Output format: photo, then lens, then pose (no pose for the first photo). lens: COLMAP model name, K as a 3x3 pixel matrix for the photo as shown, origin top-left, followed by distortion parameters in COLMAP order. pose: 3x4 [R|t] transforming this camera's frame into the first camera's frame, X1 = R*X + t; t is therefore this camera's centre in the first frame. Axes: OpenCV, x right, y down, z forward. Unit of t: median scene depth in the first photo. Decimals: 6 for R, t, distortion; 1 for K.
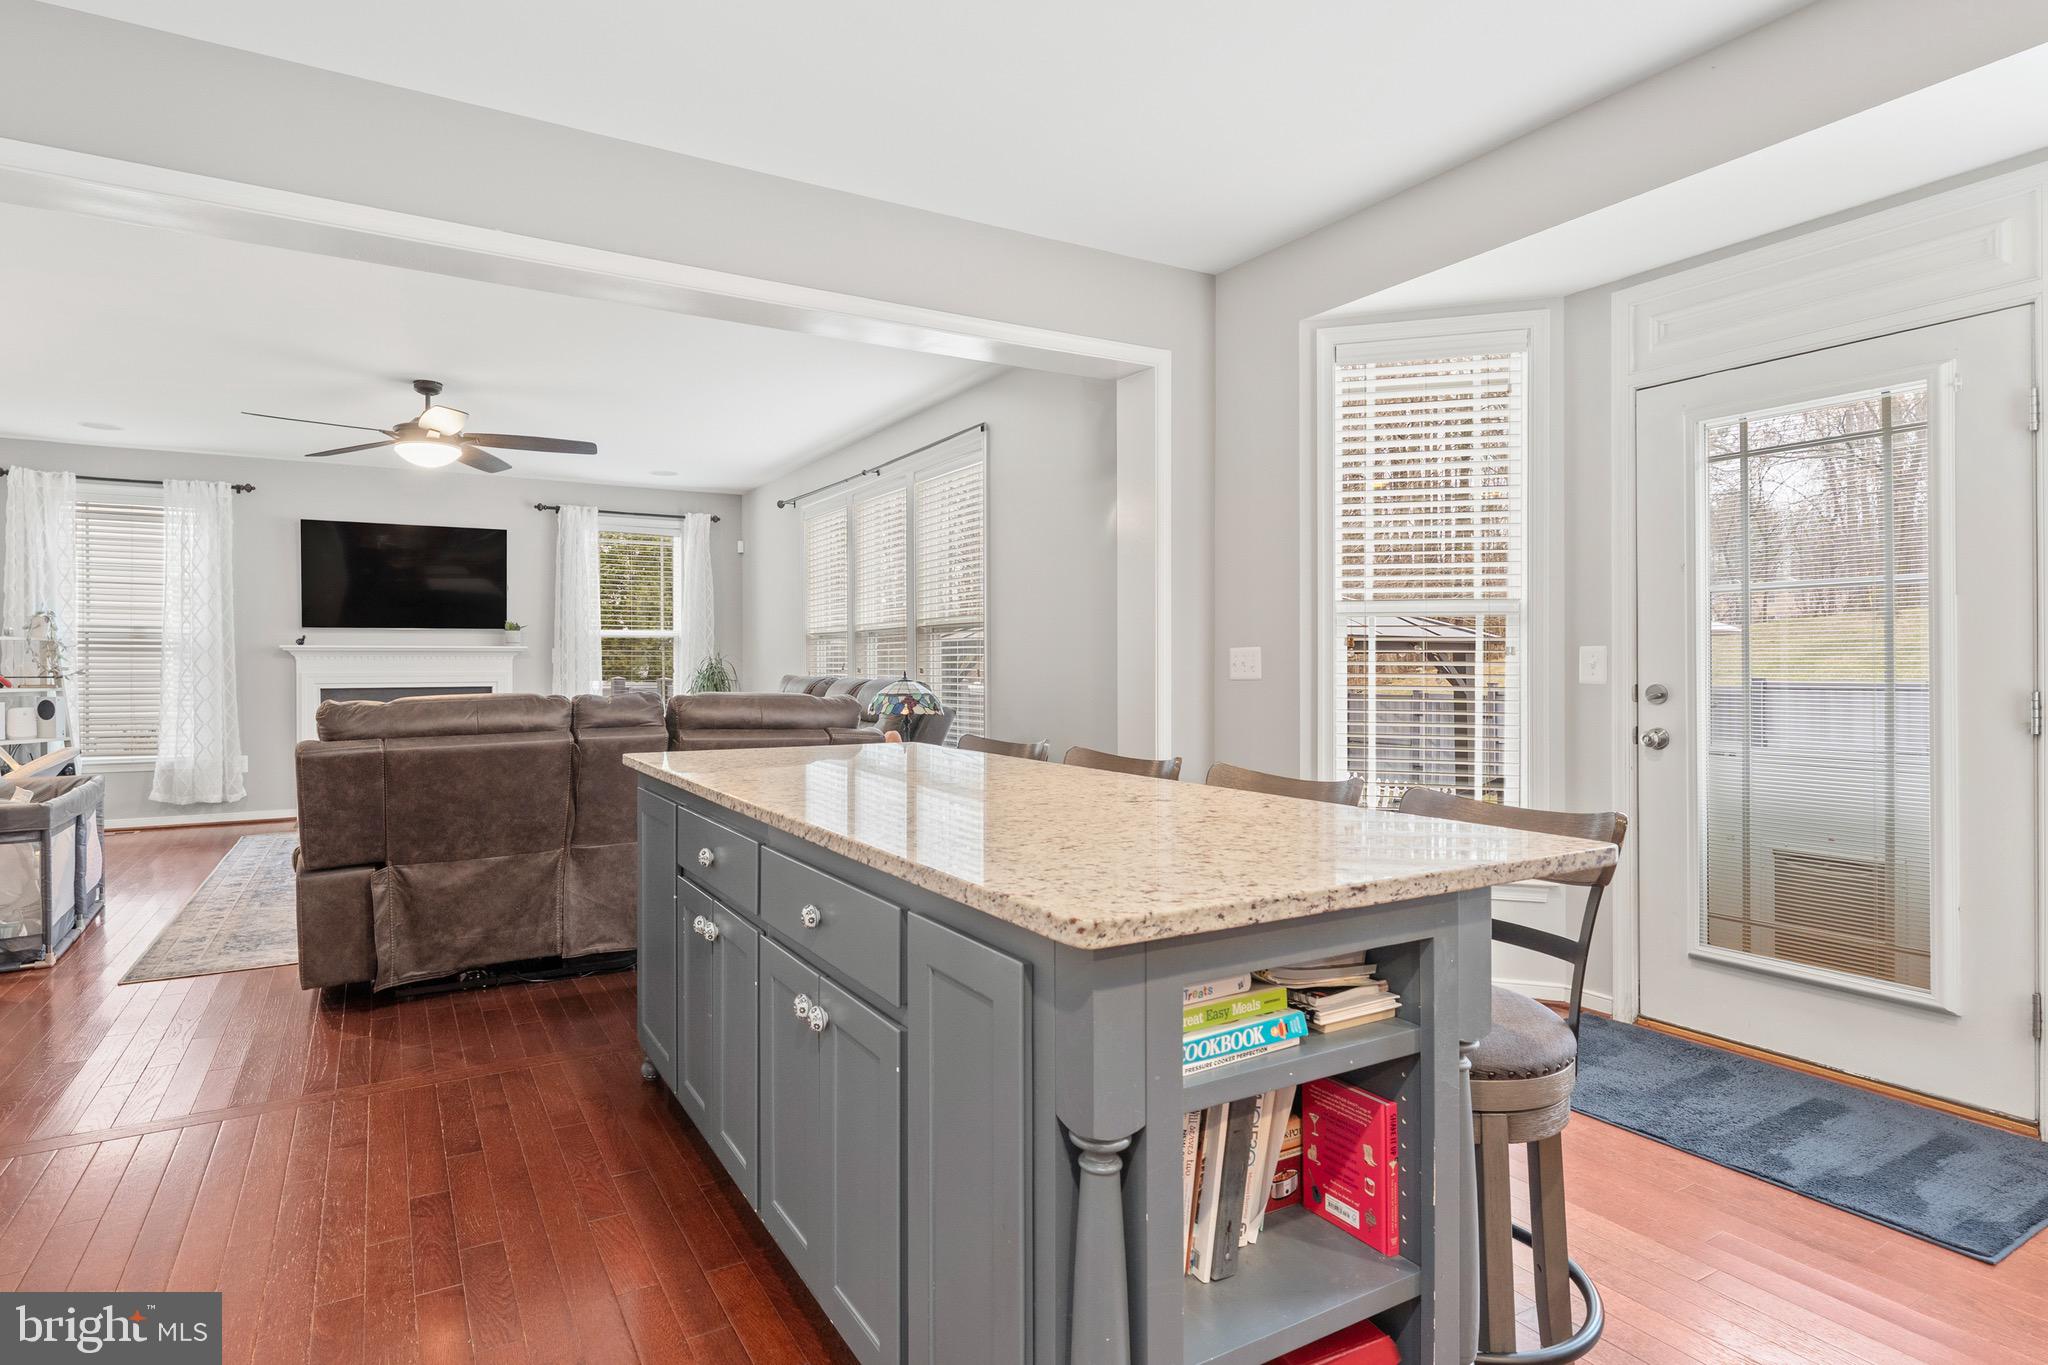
lens RADIAL K [[1034.7, 0, 931.5], [0, 1034.7, 667.9], [0, 0, 1]] dist [-0.001199, -0.001448]
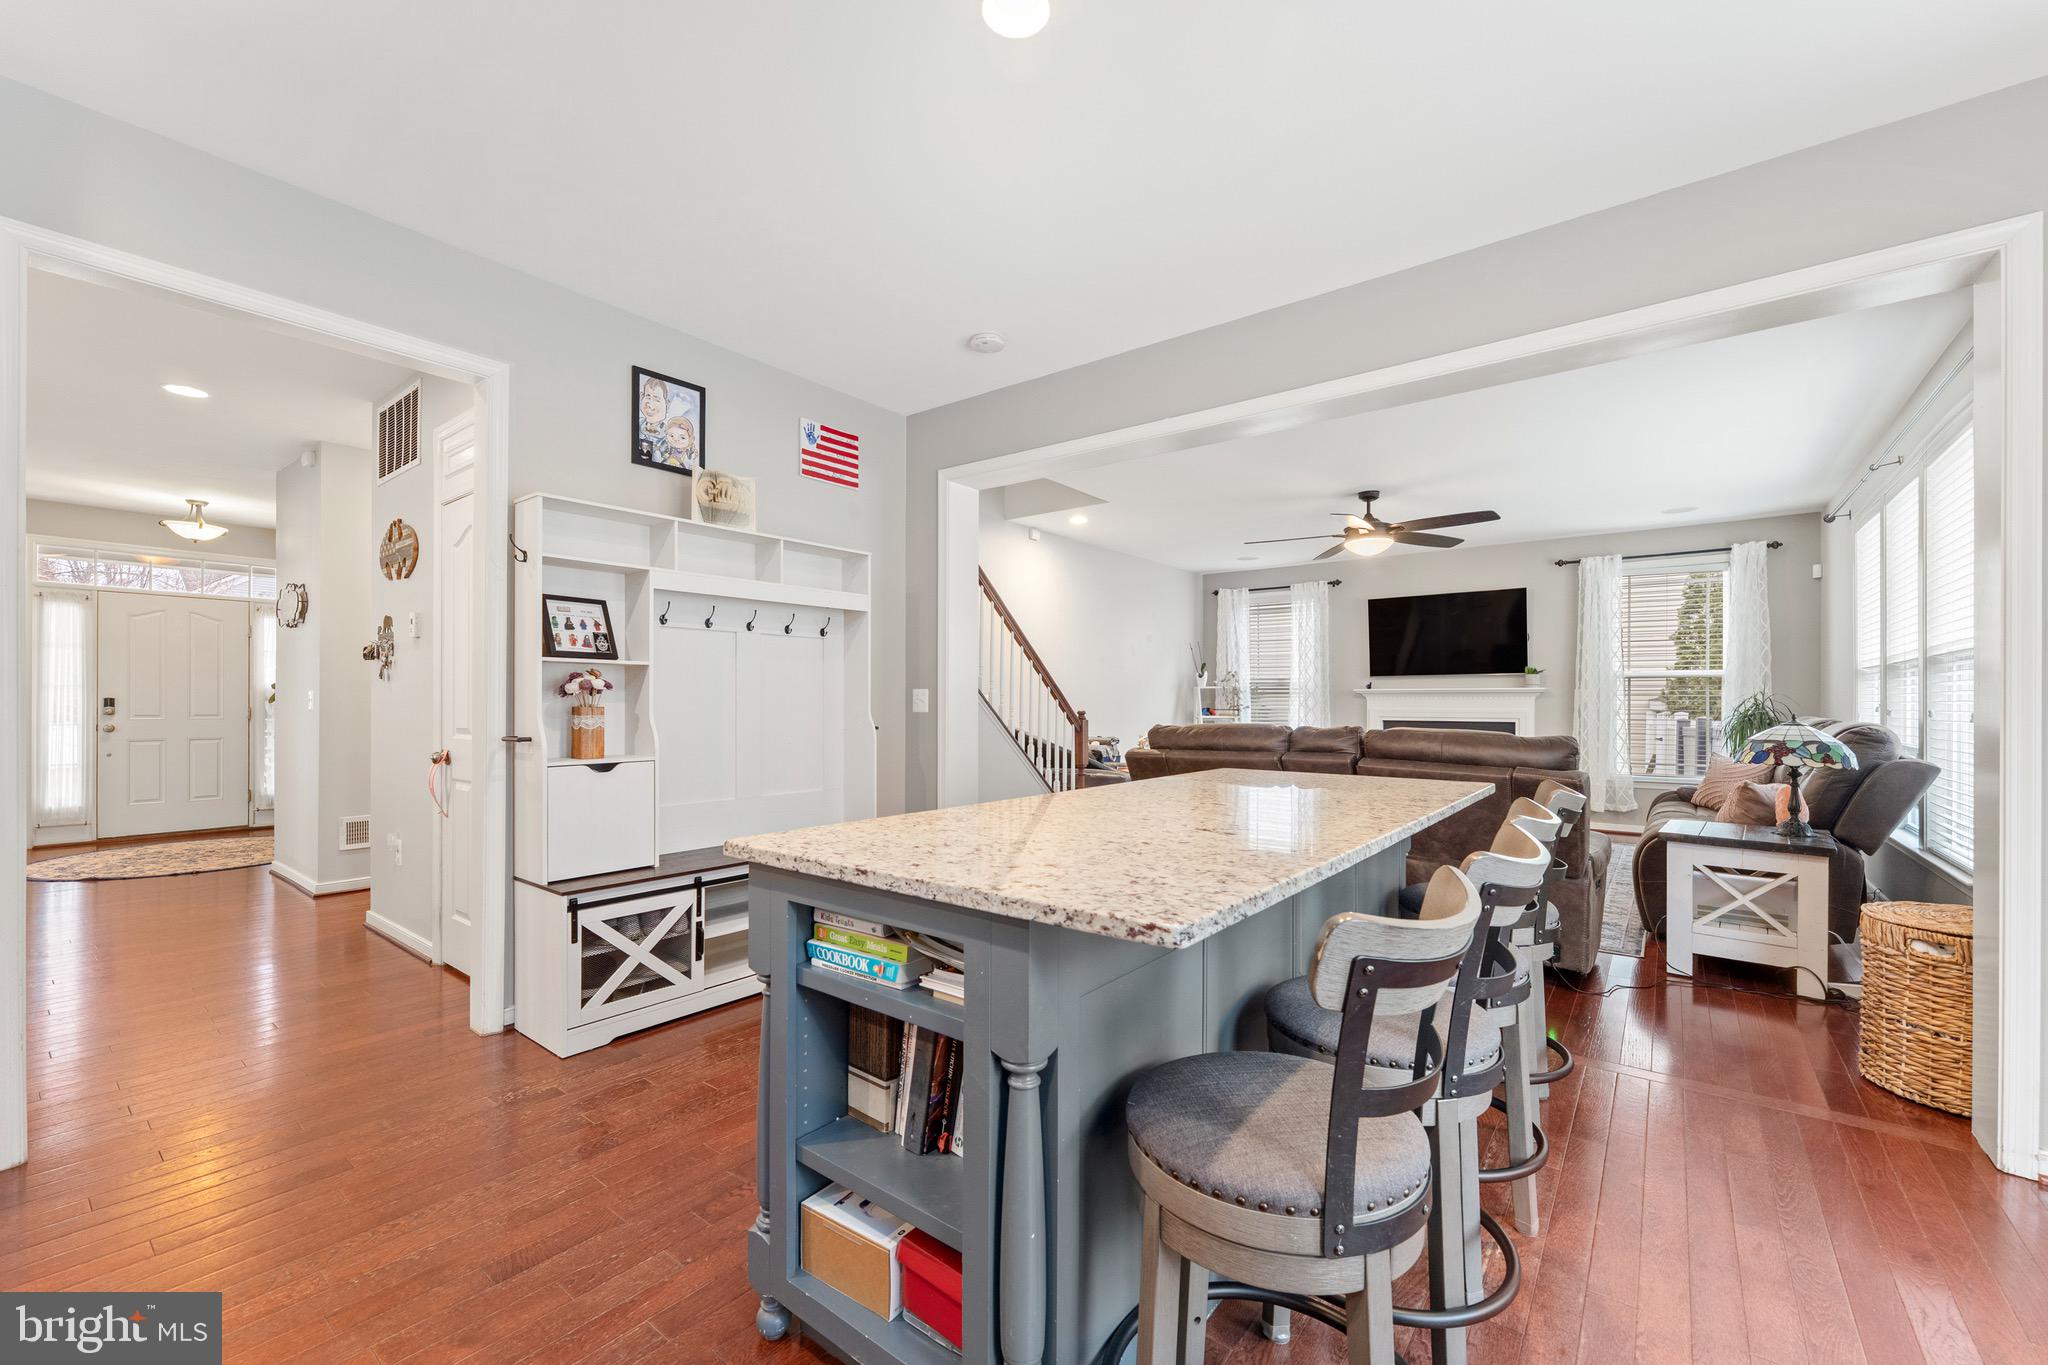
lens RADIAL K [[830.7, 0, 1025.4], [0, 830.7, 703.3], [0, 0, 1]] dist [0.000192, 0.000213]
pose [[0.404494, 0.004109, -0.914531, 0.317360], [-0.007024, 0.999974, 0.001386, -0.001367], [0.914514, 0.005863, 0.404513, 0.162660]]
